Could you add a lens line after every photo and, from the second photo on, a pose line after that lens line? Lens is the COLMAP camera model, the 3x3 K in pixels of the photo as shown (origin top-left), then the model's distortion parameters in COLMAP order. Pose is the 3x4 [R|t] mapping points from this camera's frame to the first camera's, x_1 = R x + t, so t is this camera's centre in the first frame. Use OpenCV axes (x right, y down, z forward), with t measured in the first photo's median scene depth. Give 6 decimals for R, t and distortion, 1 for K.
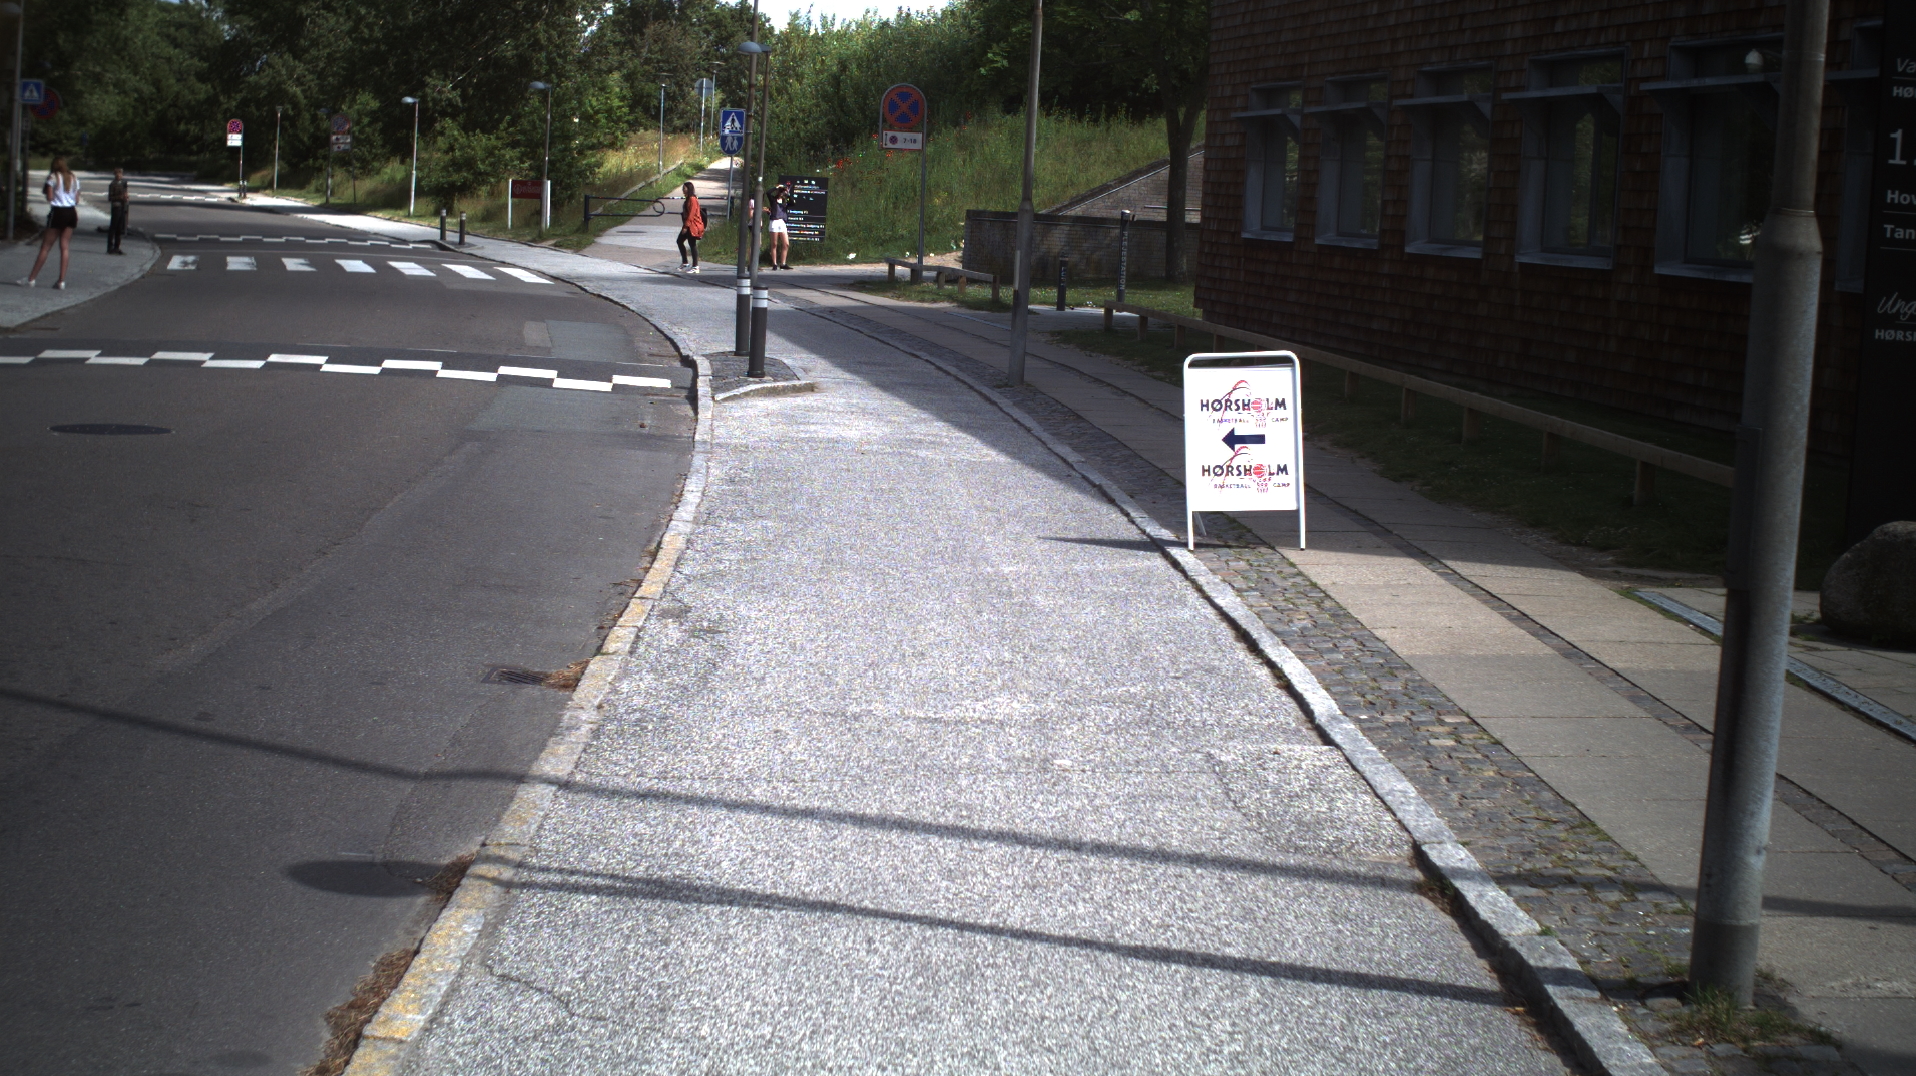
lens RADIAL K [[3291.8, 0, 958.0], [0, 3291.8, 538.0], [0, 0, 1]] dist [-0.309418, 0.535868]
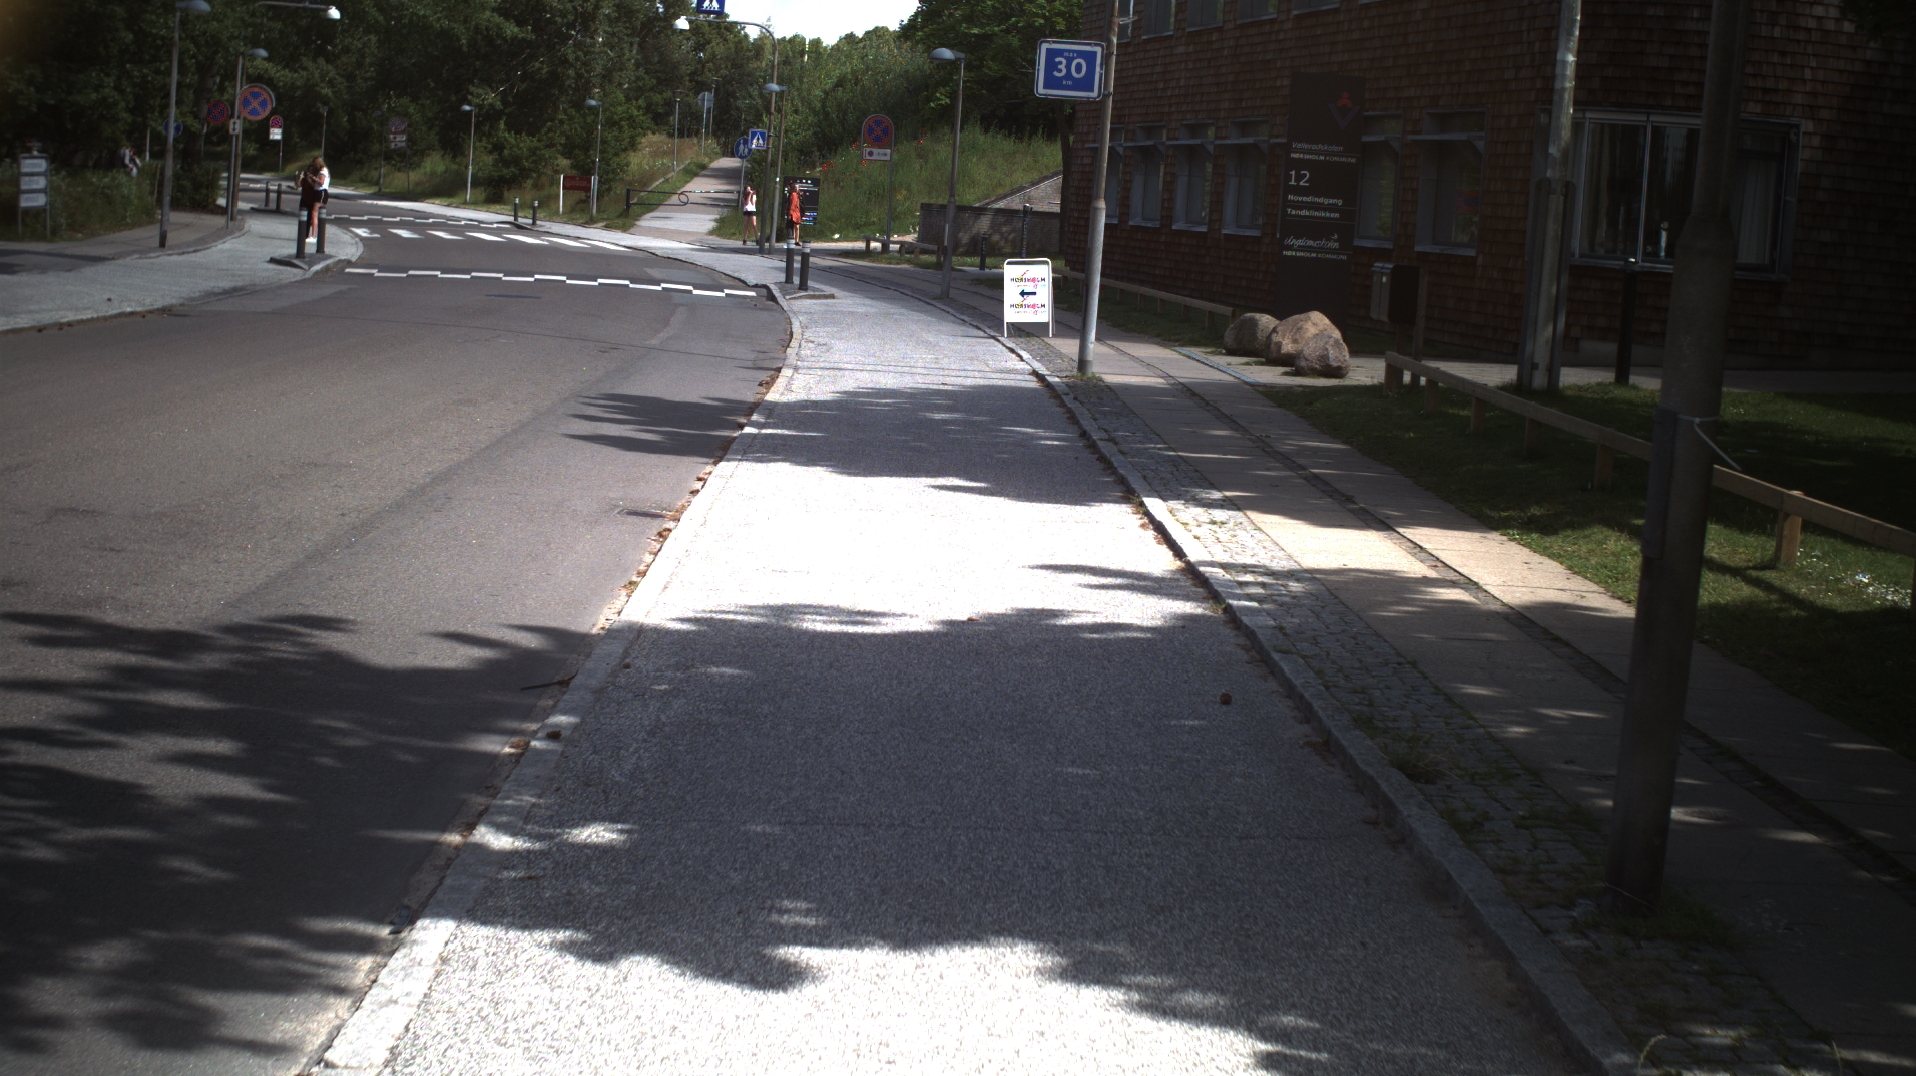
lens RADIAL K [[3291.8, 0, 958.0], [0, 3291.8, 538.0], [0, 0, 1]] dist [-0.309418, 0.535868]
pose [[0.999833, 0.012035, 0.013764, 0.001339], [-0.012049, 0.999927, 0.000932, 0.070086], [-0.013752, -0.001098, 0.999905, -0.677184]]
